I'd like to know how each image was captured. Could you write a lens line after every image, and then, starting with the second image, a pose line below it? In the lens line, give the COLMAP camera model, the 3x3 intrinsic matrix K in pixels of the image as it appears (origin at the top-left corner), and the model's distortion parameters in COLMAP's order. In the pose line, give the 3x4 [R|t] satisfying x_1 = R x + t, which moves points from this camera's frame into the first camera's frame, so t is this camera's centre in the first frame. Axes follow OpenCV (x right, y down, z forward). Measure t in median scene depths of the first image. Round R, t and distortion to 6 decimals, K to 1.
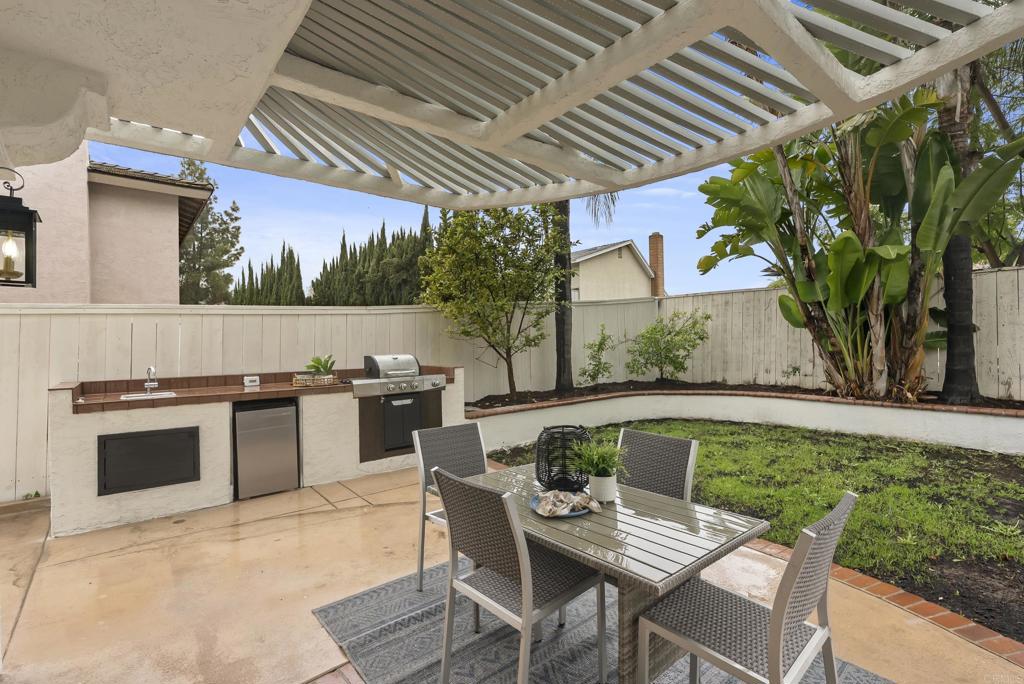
lens RADIAL K [[480.1, 0, 512.0], [0, 480.1, 342.0], [0, 0, 1]] dist [-0.000053, 0.000022]
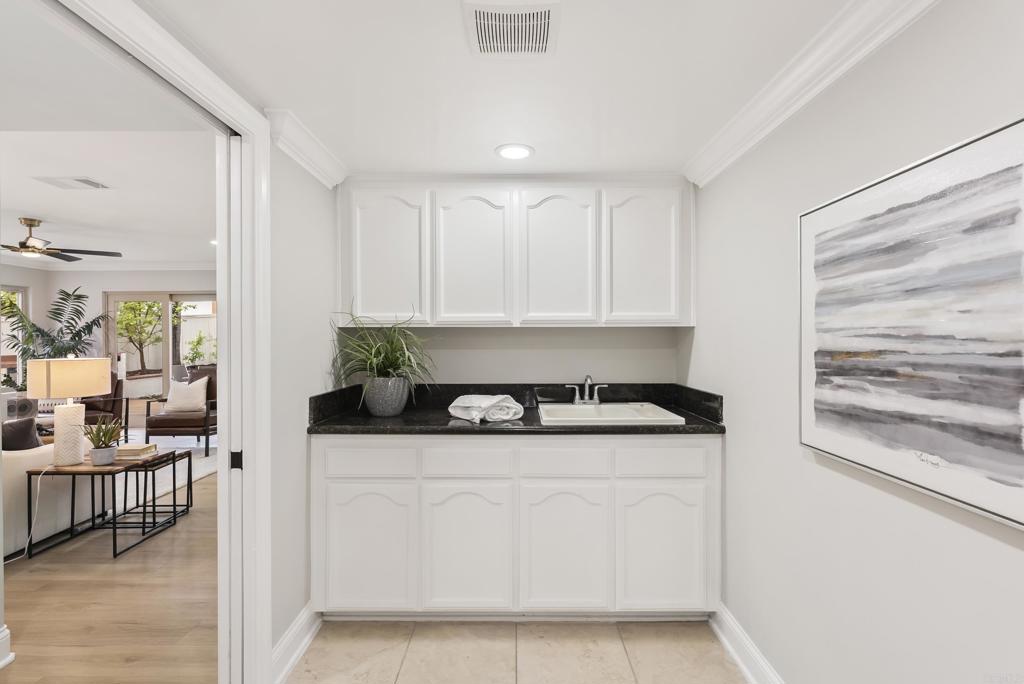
lens RADIAL K [[480.1, 0, 512.0], [0, 480.1, 342.0], [0, 0, 1]] dist [-0.000053, 0.000022]
pose [[0.645700, 0.012595, 0.763487, -0.417054], [-0.012927, 0.999901, -0.005563, 0.001735], [-0.763481, -0.006277, 0.645799, -1.011137]]
